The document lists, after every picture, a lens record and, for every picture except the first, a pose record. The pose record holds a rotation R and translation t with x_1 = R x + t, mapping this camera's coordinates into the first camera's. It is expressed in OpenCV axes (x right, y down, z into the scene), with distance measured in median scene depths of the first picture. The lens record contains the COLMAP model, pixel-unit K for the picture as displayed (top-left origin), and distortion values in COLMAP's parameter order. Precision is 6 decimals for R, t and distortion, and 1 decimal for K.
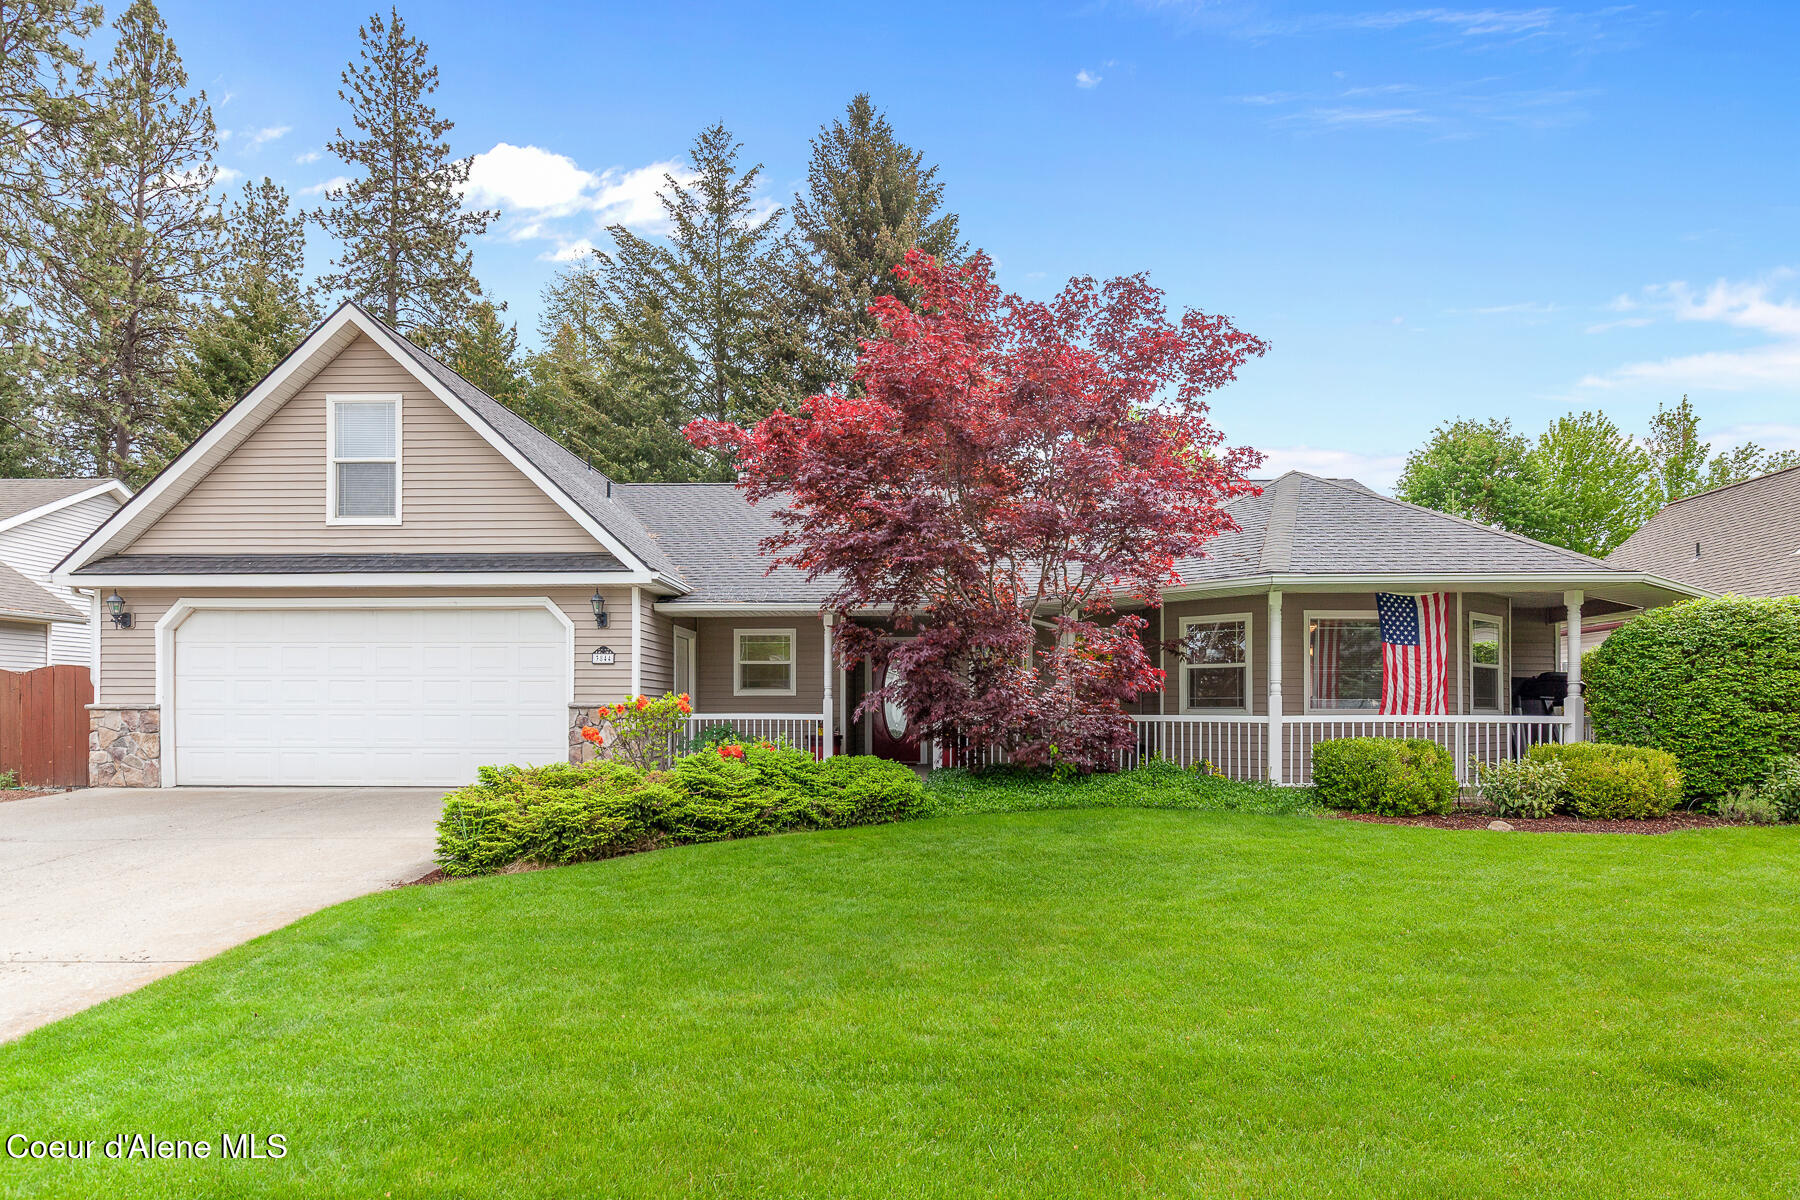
lens RADIAL K [[840.0, 0, 1070.4], [0, 840.0, 743.5], [0, 0, 1]] dist [0.002651, 0.000889]
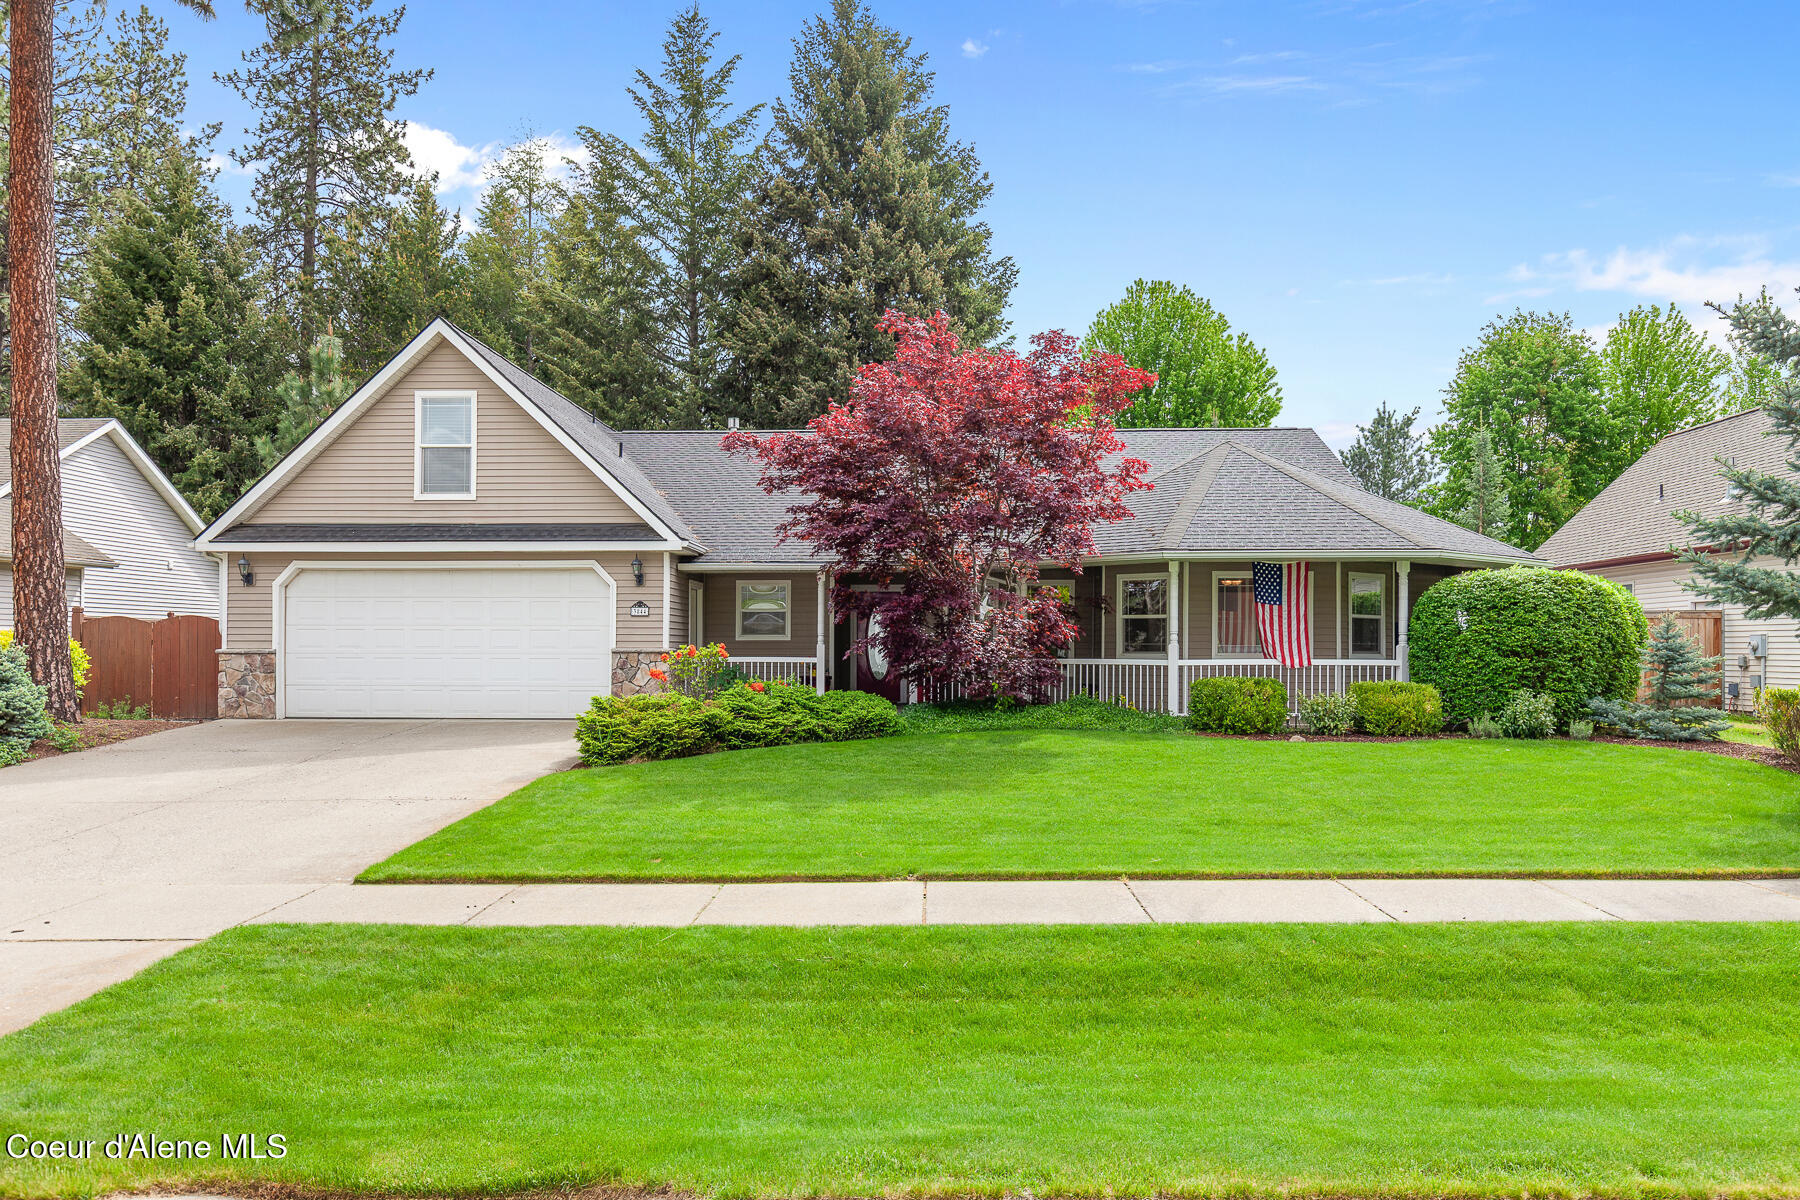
lens RADIAL K [[1214.8, 0, 906.6], [0, 1214.8, 601.1], [0, 0, 1]] dist [-0.023120, 0.000100]
pose [[0.983475, -0.010199, -0.180756, 0.117404], [-0.003286, 0.997242, -0.074149, 0.009920], [0.181013, 0.073517, 0.980729, -0.557298]]
